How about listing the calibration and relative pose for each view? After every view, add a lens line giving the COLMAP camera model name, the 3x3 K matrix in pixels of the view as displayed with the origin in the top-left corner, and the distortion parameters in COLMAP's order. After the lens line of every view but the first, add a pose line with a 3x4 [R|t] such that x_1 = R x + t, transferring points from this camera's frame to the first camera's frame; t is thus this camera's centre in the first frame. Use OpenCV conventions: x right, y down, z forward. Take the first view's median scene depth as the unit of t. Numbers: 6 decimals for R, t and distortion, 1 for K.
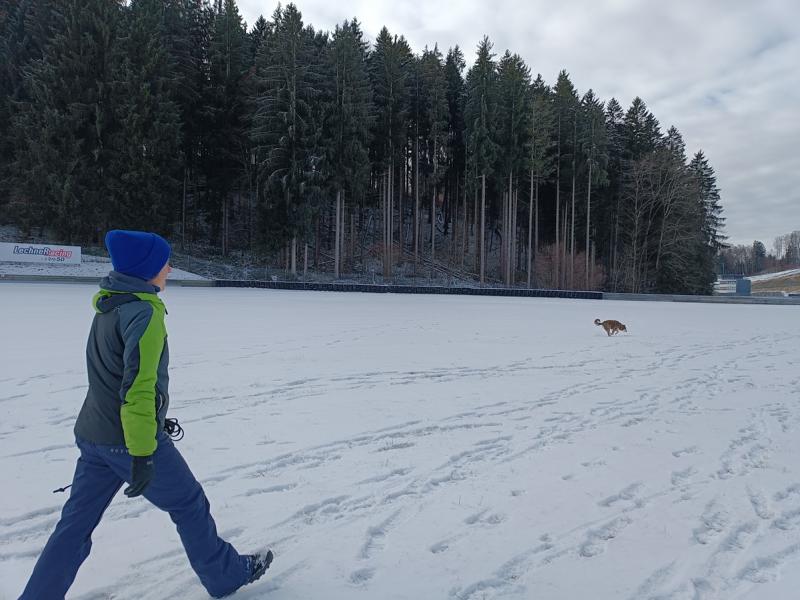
lens RADIAL K [[564.5, 0, 404.7], [0, 564.5, 303.3], [0, 0, 1]] dist [0.018148, -0.000516]
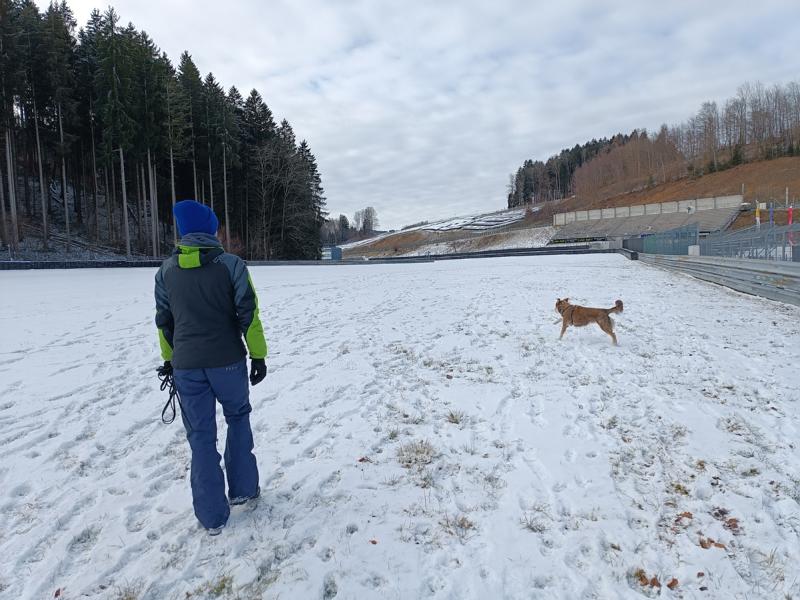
lens RADIAL K [[564.5, 0, 401.4], [0, 564.5, 298.7], [0, 0, 1]] dist [0.018148, -0.000516]
pose [[0.790605, -0.076335, 0.607550, -0.078984], [0.050122, 0.996937, 0.060035, 0.002846], [-0.610272, -0.017012, 0.792009, -0.086401]]
